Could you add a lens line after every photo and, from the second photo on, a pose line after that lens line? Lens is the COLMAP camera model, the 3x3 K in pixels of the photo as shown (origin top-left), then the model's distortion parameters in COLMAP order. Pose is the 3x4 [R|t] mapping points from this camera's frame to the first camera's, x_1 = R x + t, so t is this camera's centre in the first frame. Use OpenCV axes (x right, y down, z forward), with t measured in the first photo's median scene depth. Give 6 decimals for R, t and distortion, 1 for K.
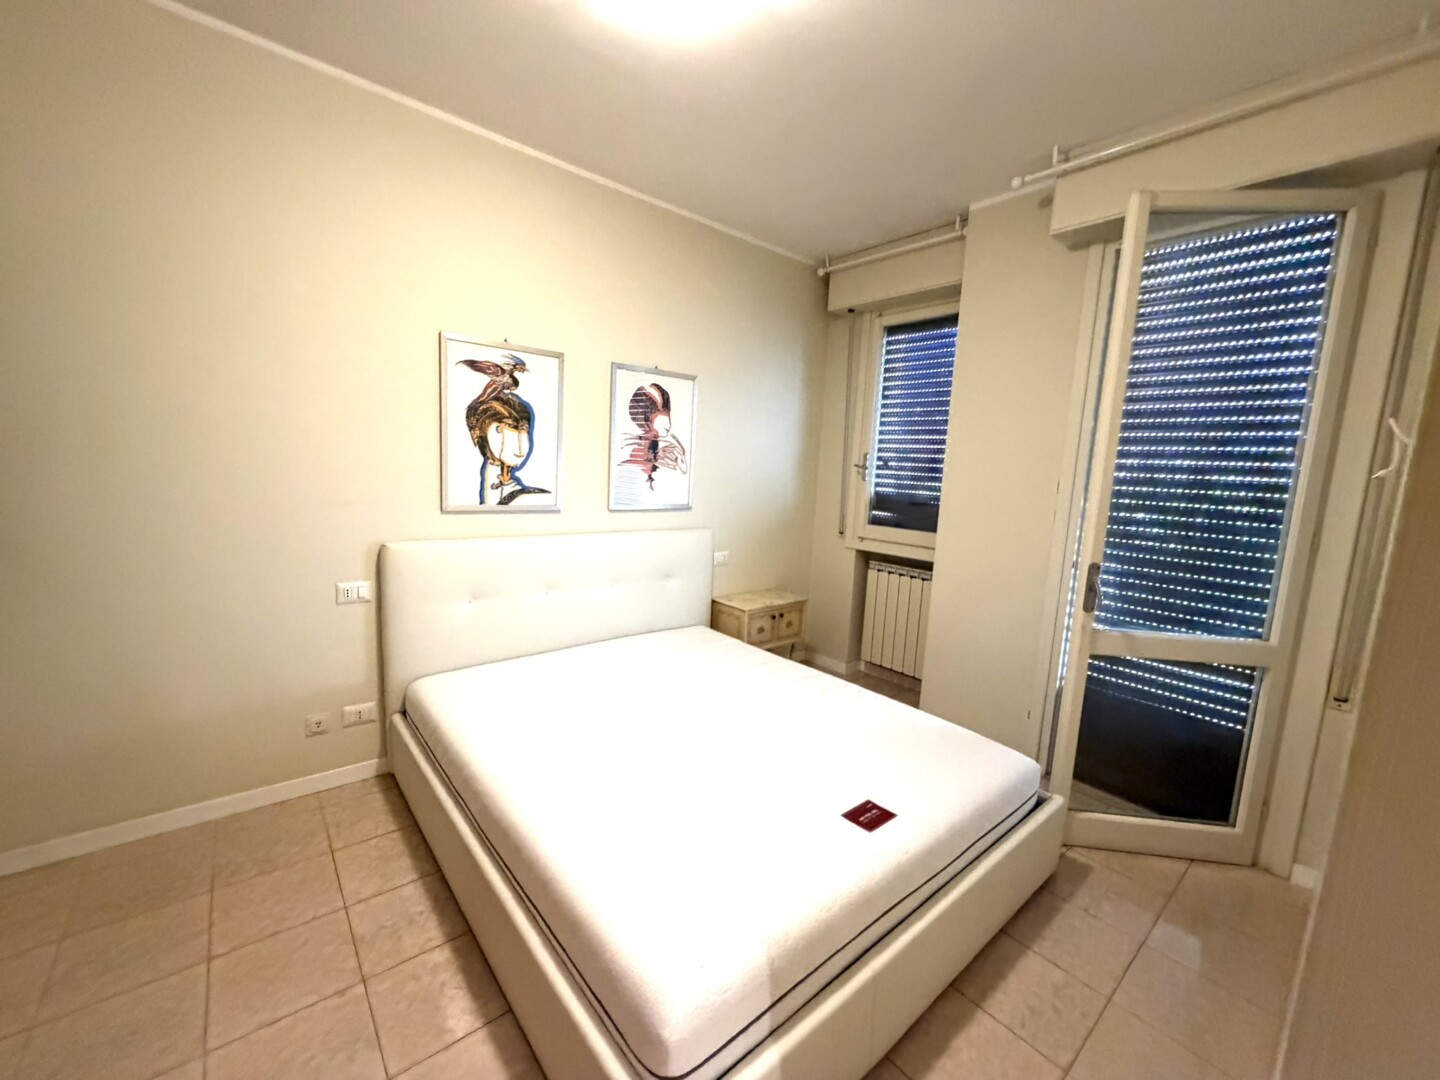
lens RADIAL K [[578.4, 0, 714.7], [0, 578.4, 538.4], [0, 0, 1]] dist [-0.001576, -0.000156]
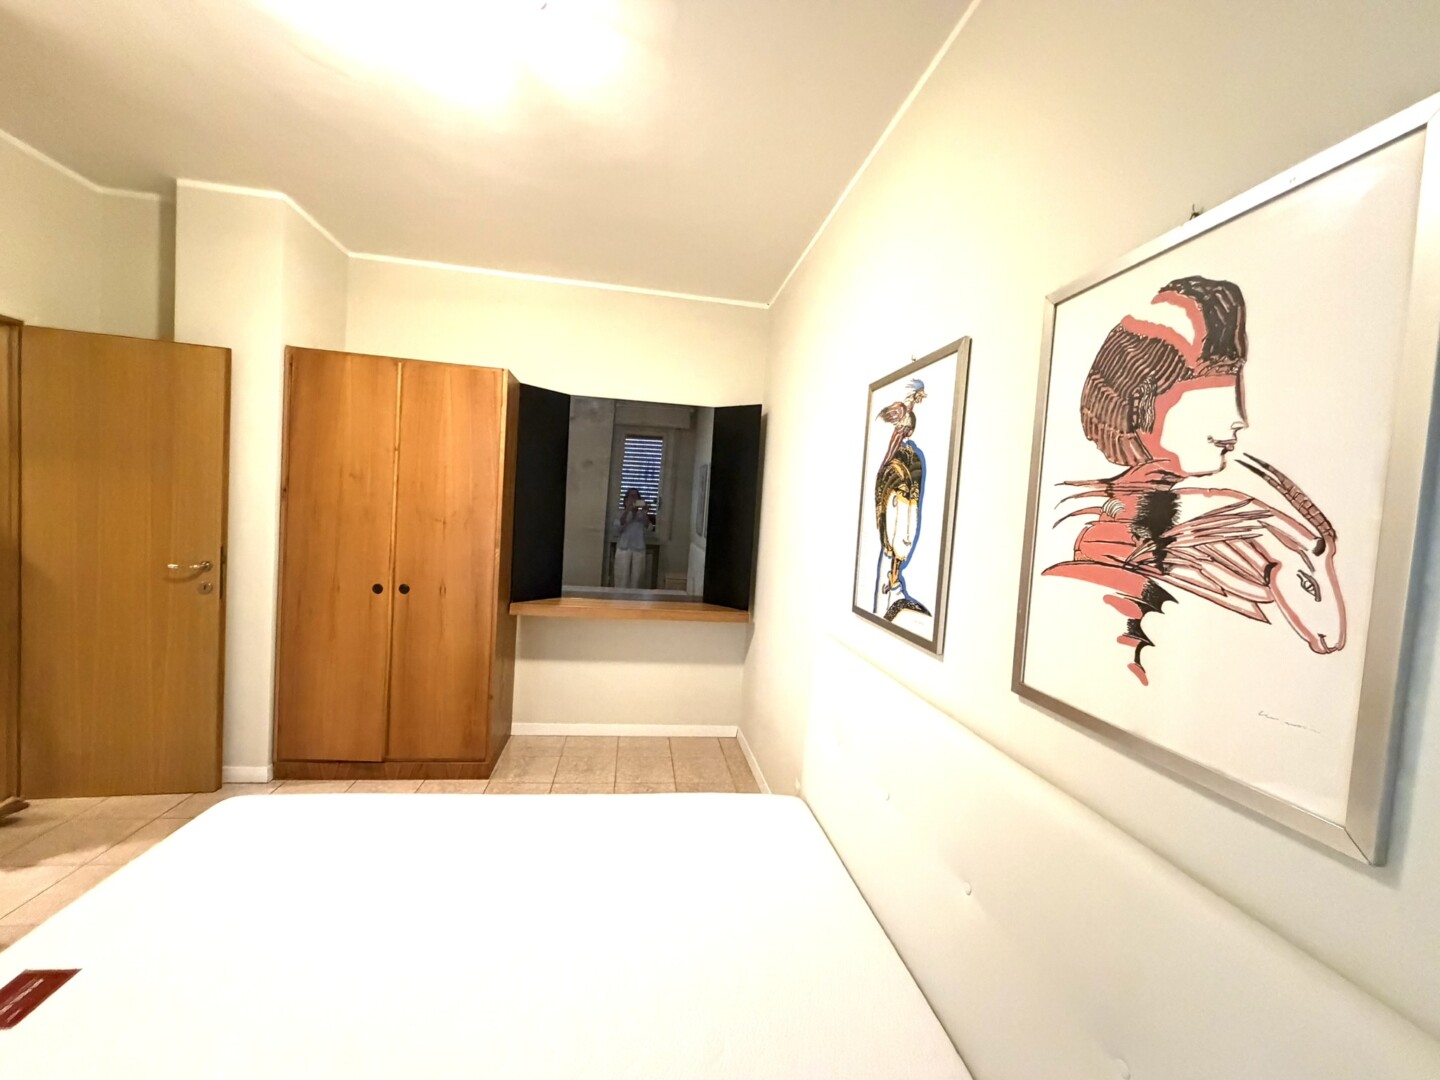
lens RADIAL K [[578.4, 0, 721.1], [0, 578.4, 536.8], [0, 0, 1]] dist [-0.001576, -0.000156]
pose [[-0.521016, -0.048787, -0.852151, 0.221384], [-0.201517, 0.977173, 0.067265, -0.127934], [0.829417, 0.206770, -0.518954, 0.976997]]
